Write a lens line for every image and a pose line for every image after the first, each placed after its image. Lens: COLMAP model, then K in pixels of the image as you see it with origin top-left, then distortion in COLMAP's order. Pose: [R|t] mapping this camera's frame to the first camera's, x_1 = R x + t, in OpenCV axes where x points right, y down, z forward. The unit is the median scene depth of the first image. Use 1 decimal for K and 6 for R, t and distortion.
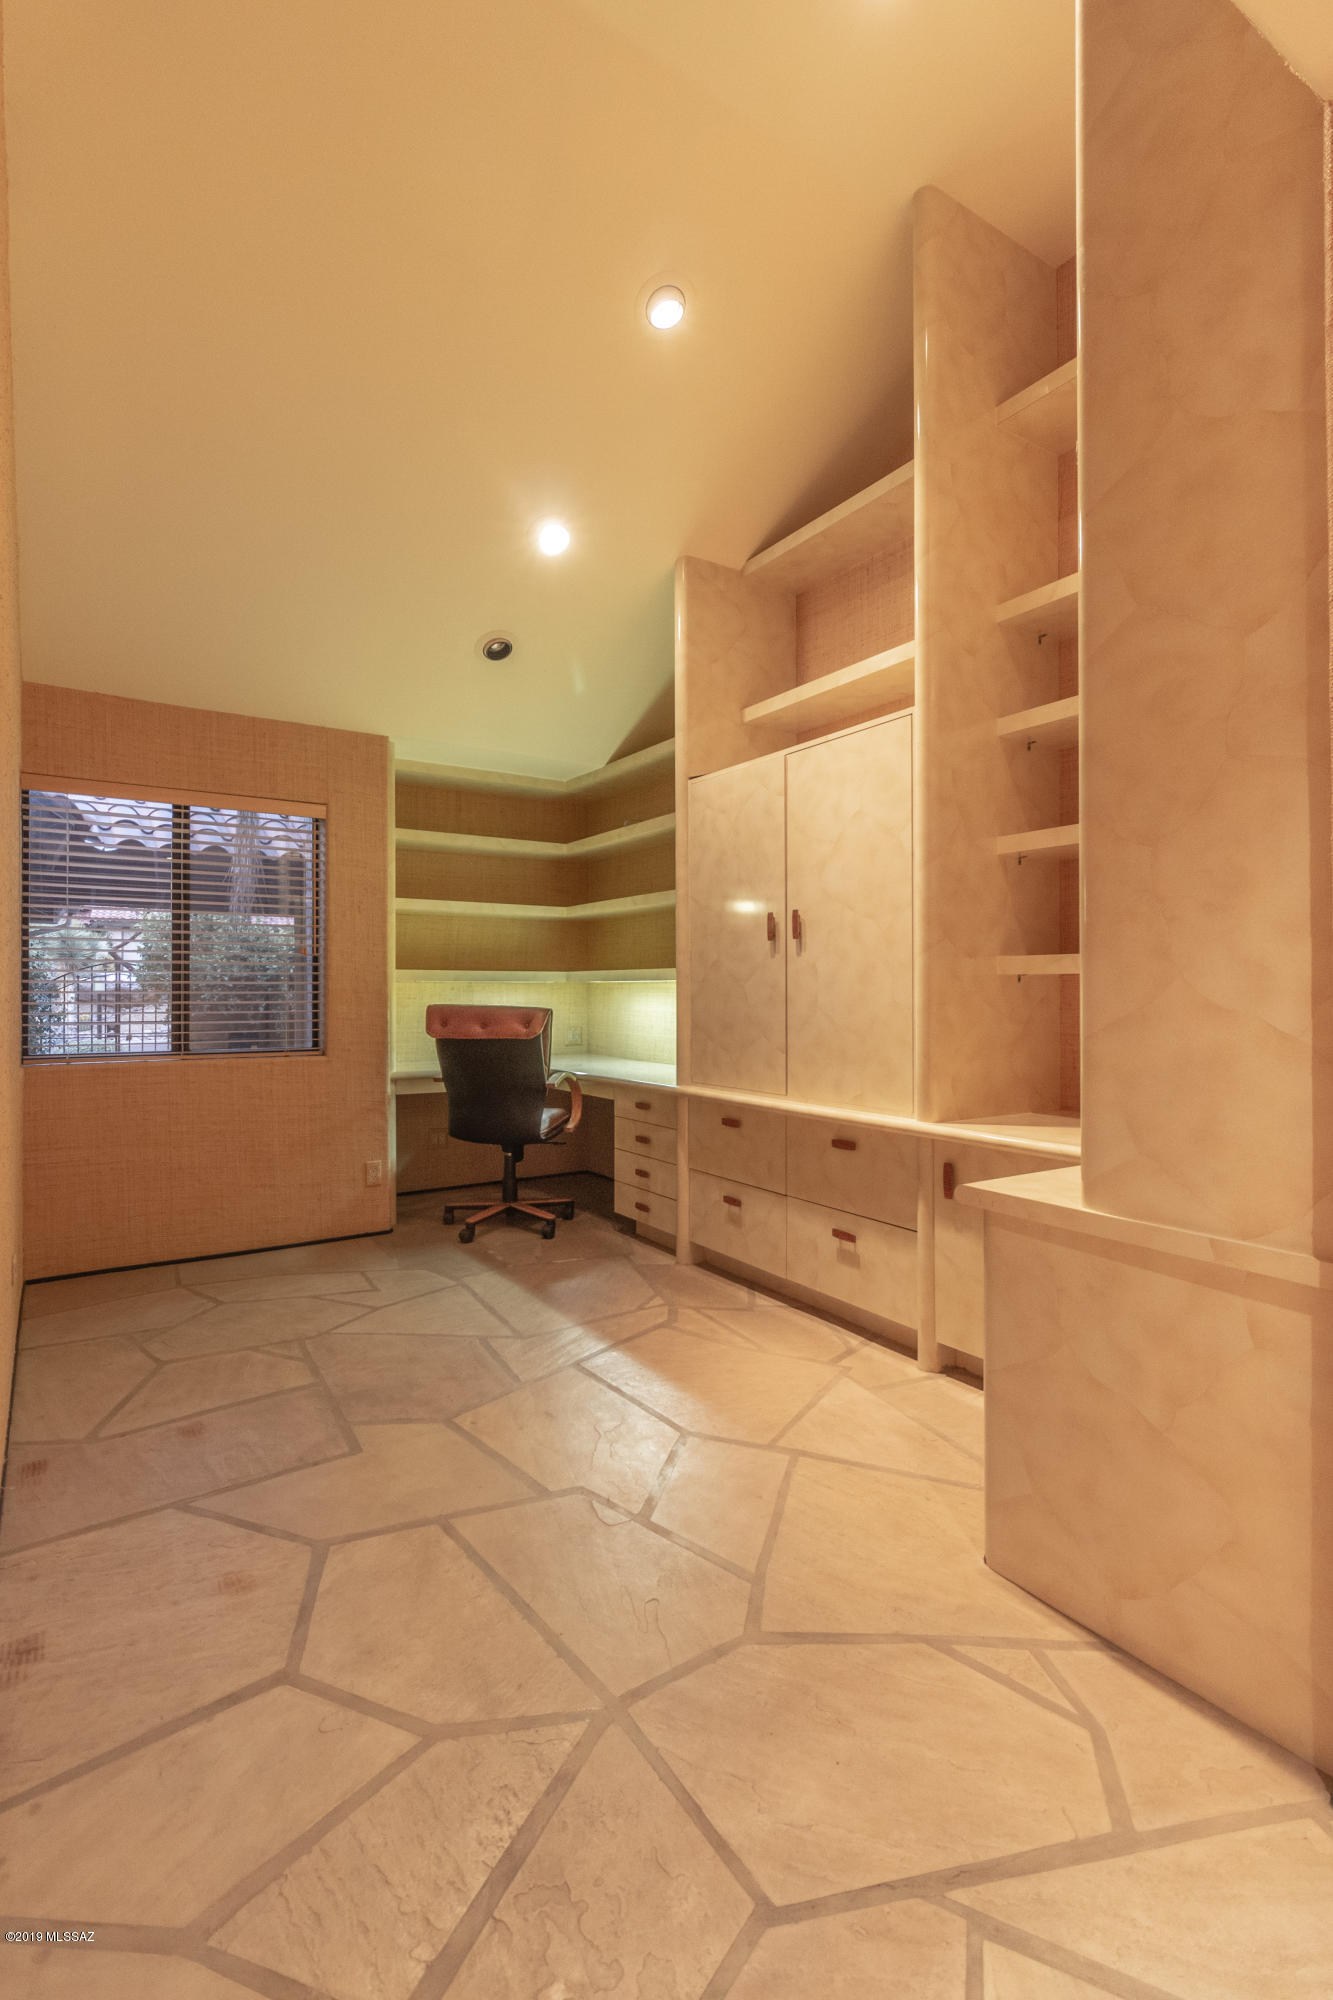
lens RADIAL K [[964.2, 0, 674.3], [0, 964.2, 1041.7], [0, 0, 1]] dist [-0.000823, -0.001377]
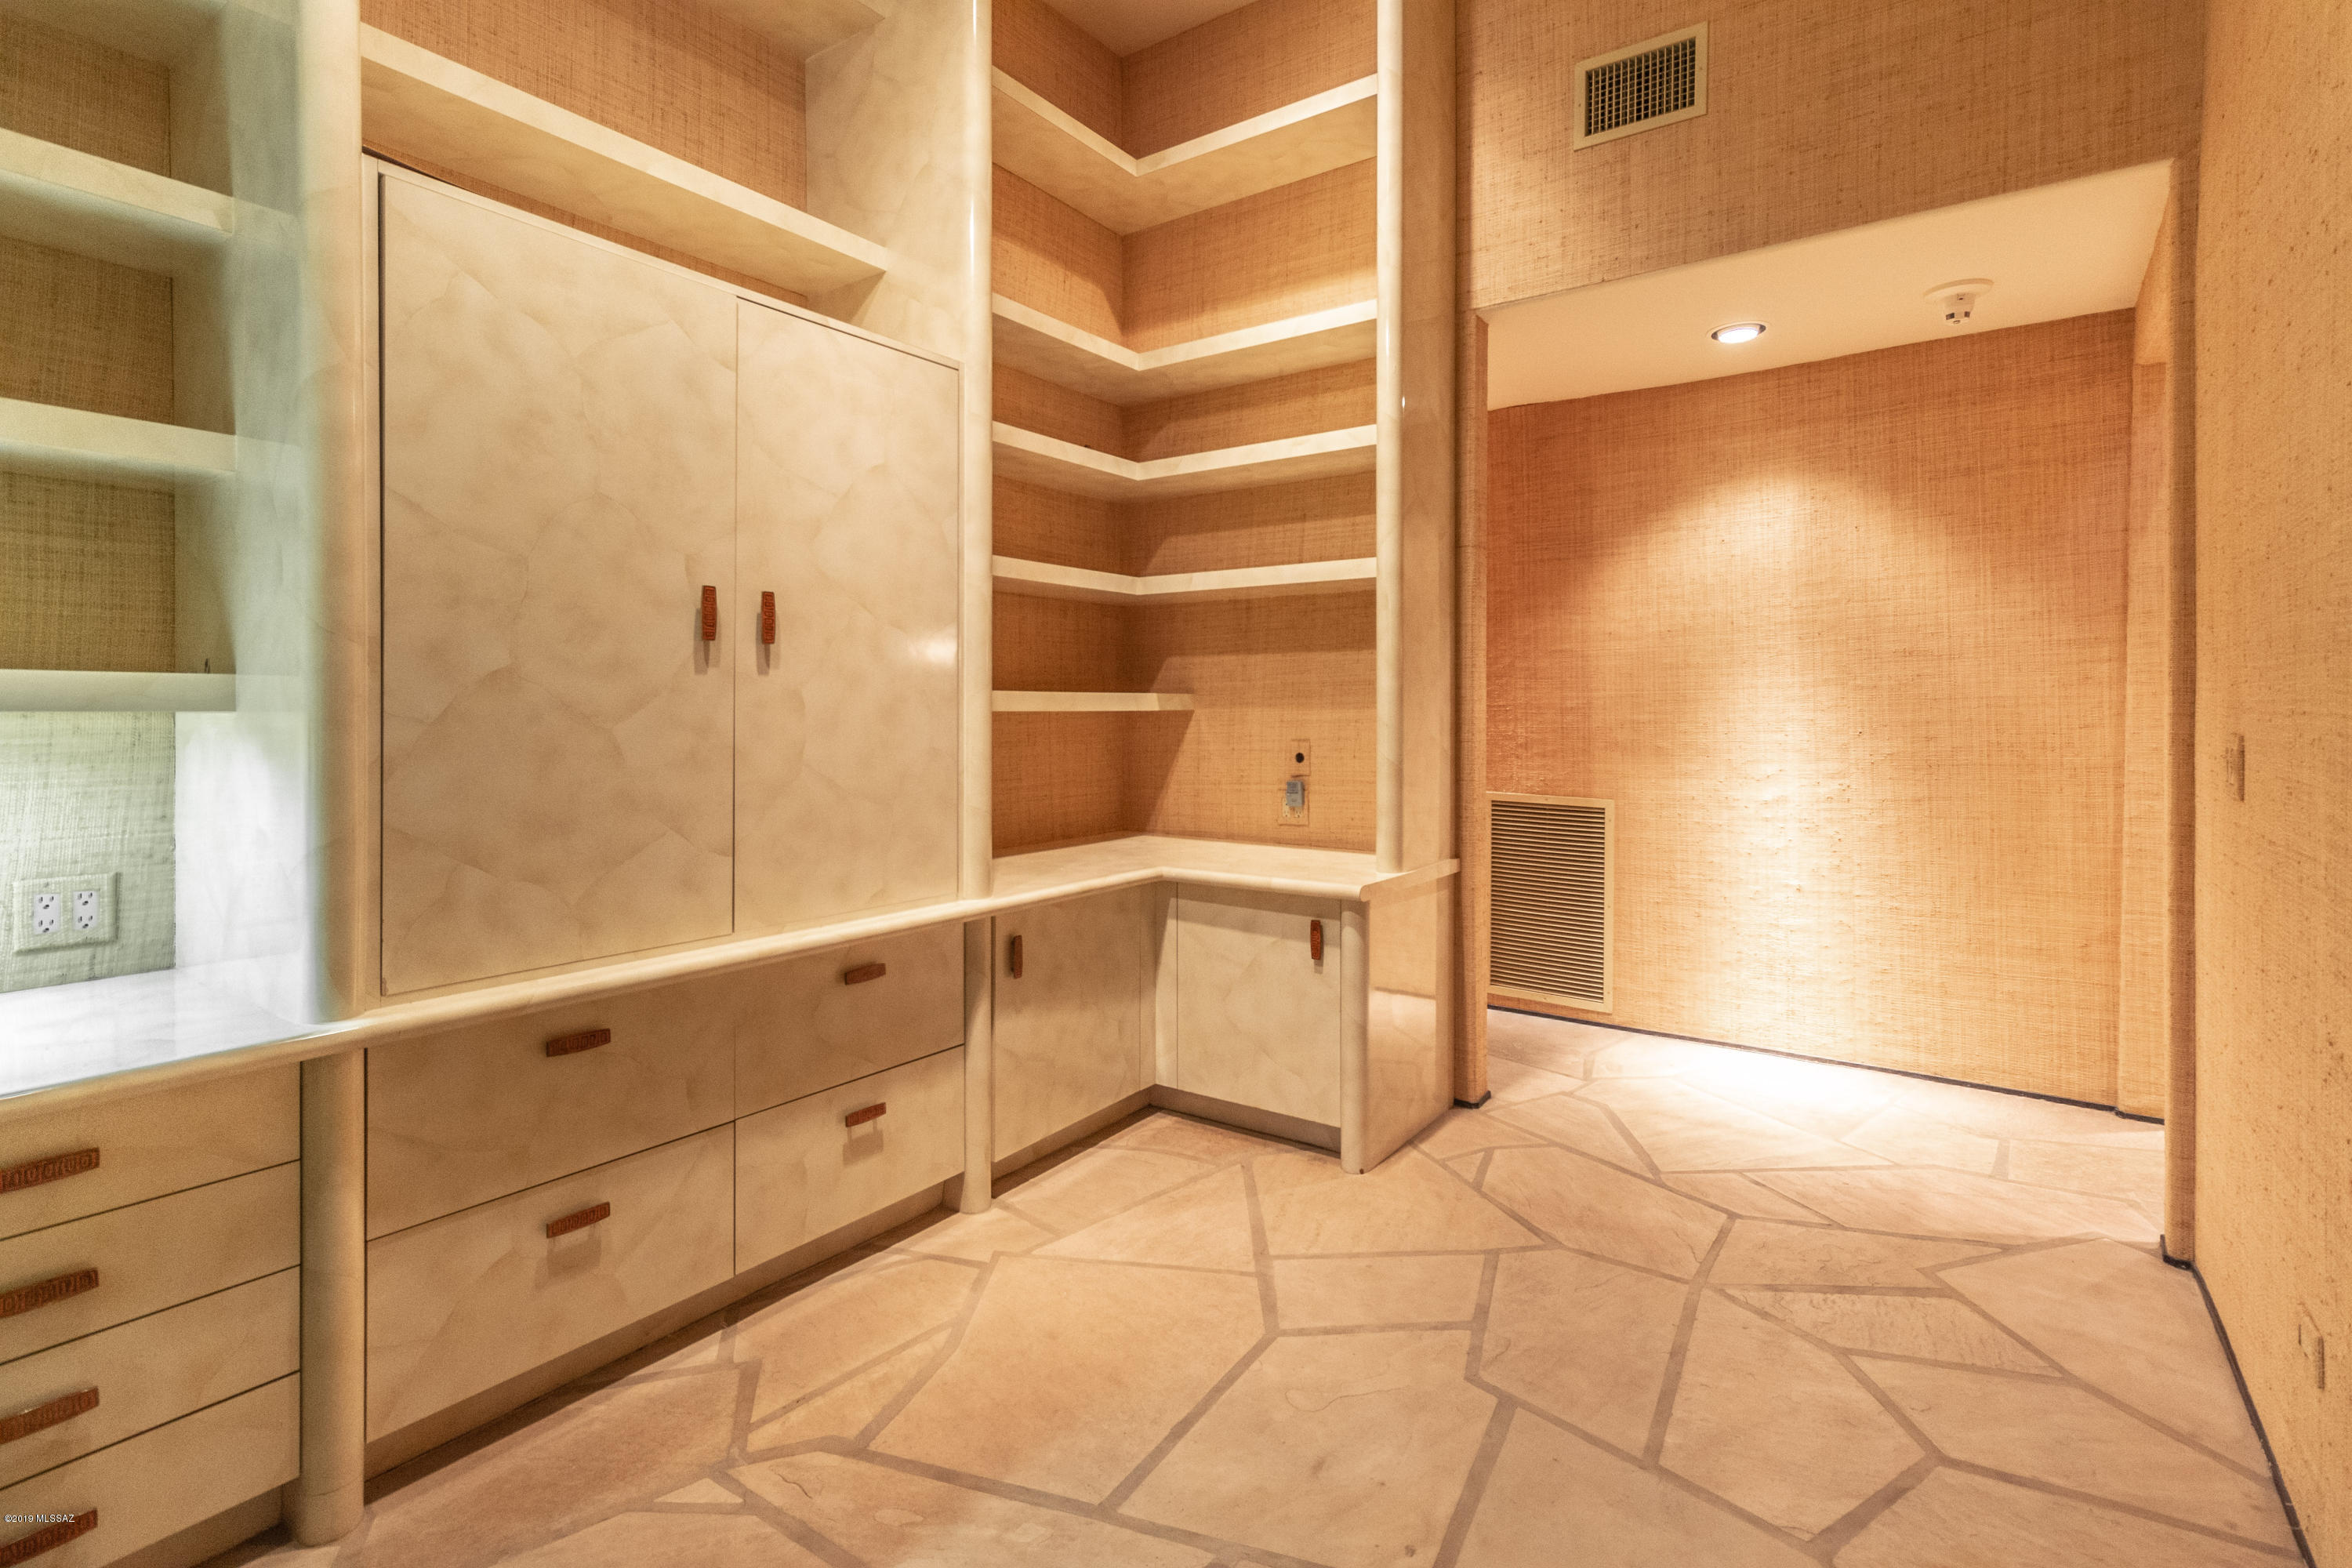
lens RADIAL K [[1102.2, 0, 1178.7], [0, 1102.2, 748.4], [0, 0, 1]] dist [0.004284, 0.000373]
pose [[-0.364671, -0.035110, 0.930474, -0.612274], [0.043668, 0.997544, 0.054755, -0.078644], [-0.930112, 0.060600, -0.362242, 1.120293]]
